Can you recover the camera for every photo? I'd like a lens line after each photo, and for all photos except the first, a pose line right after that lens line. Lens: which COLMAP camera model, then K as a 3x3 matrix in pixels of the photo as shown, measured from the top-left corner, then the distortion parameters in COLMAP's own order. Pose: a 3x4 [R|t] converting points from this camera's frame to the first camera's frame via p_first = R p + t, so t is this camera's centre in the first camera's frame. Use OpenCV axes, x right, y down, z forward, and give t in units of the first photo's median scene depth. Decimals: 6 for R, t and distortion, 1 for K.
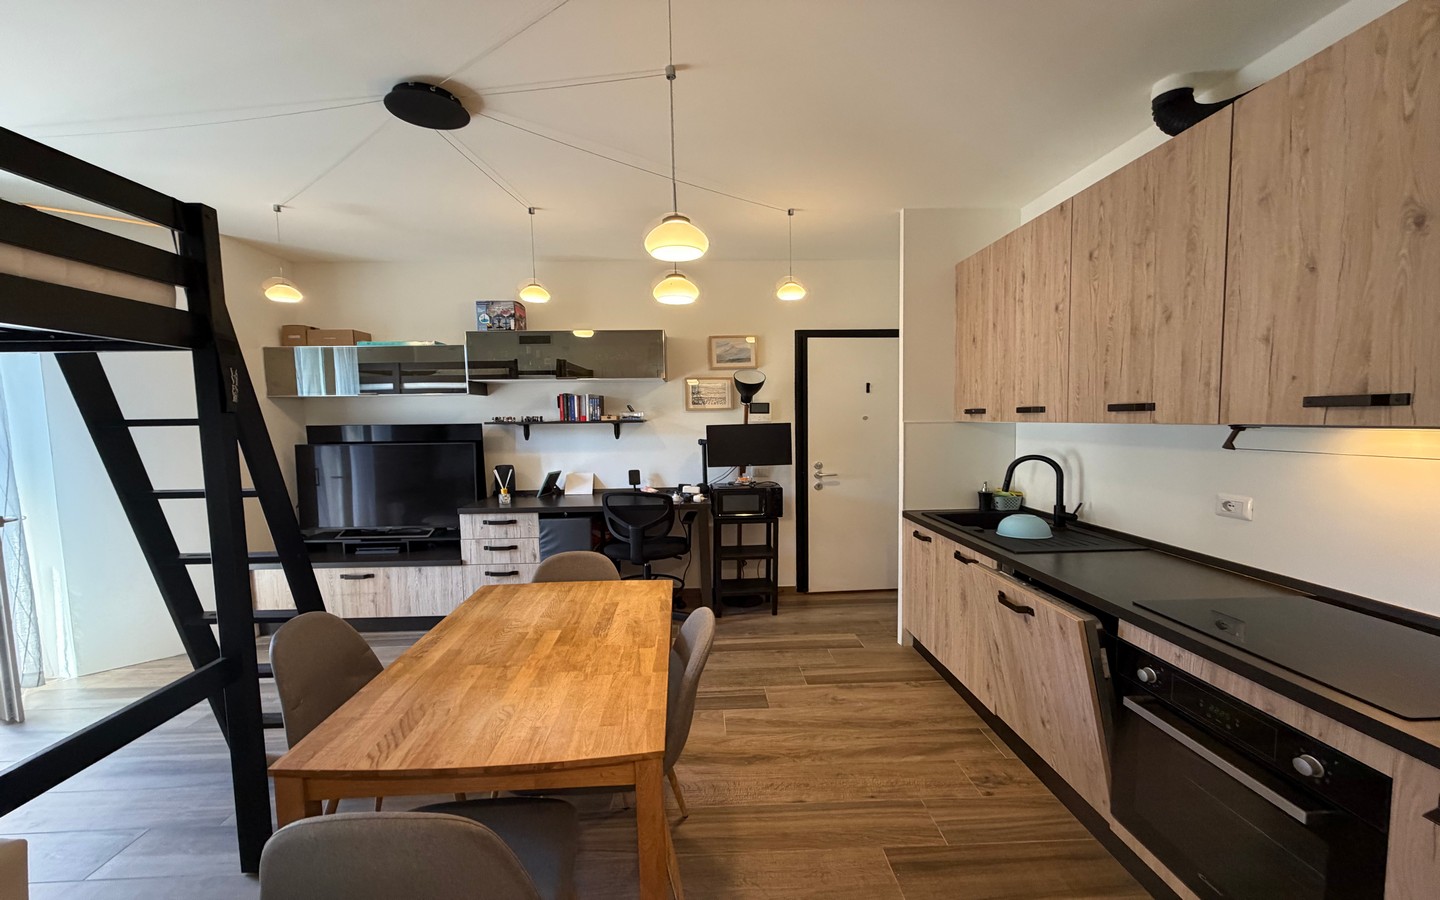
lens RADIAL K [[572.9, 0, 718.1], [0, 572.9, 462.6], [0, 0, 1]] dist [0.000019, -0.000353]
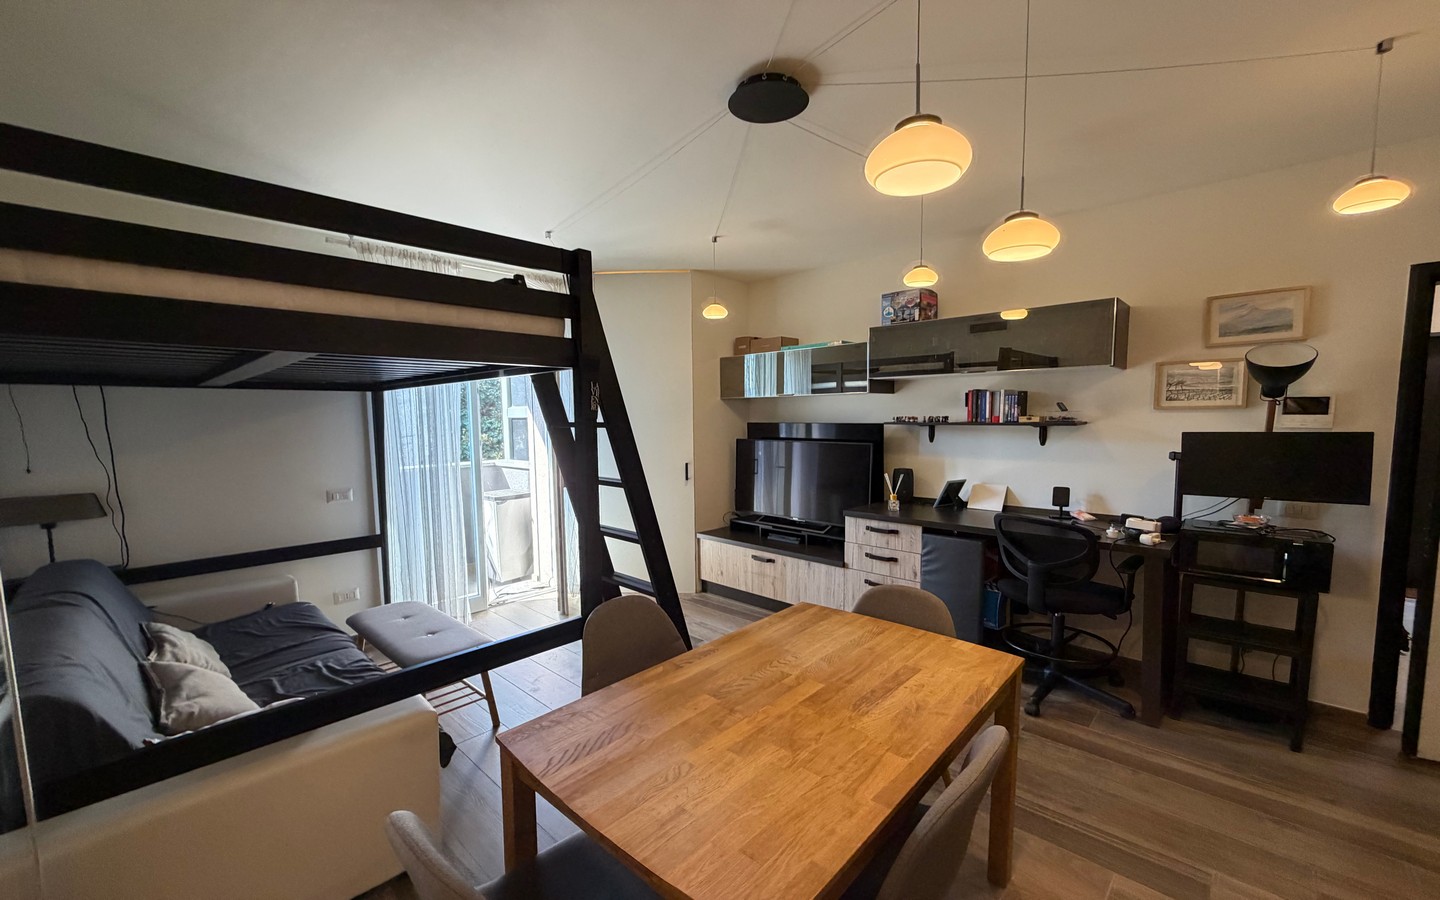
lens RADIAL K [[572.9, 0, 714.5], [0, 572.9, 469.9], [0, 0, 1]] dist [0.000019, -0.000353]
pose [[0.690591, 0.076834, -0.719153, 0.118054], [-0.058572, 0.997016, 0.050274, -0.031352], [0.720870, 0.007403, 0.693031, 0.194737]]
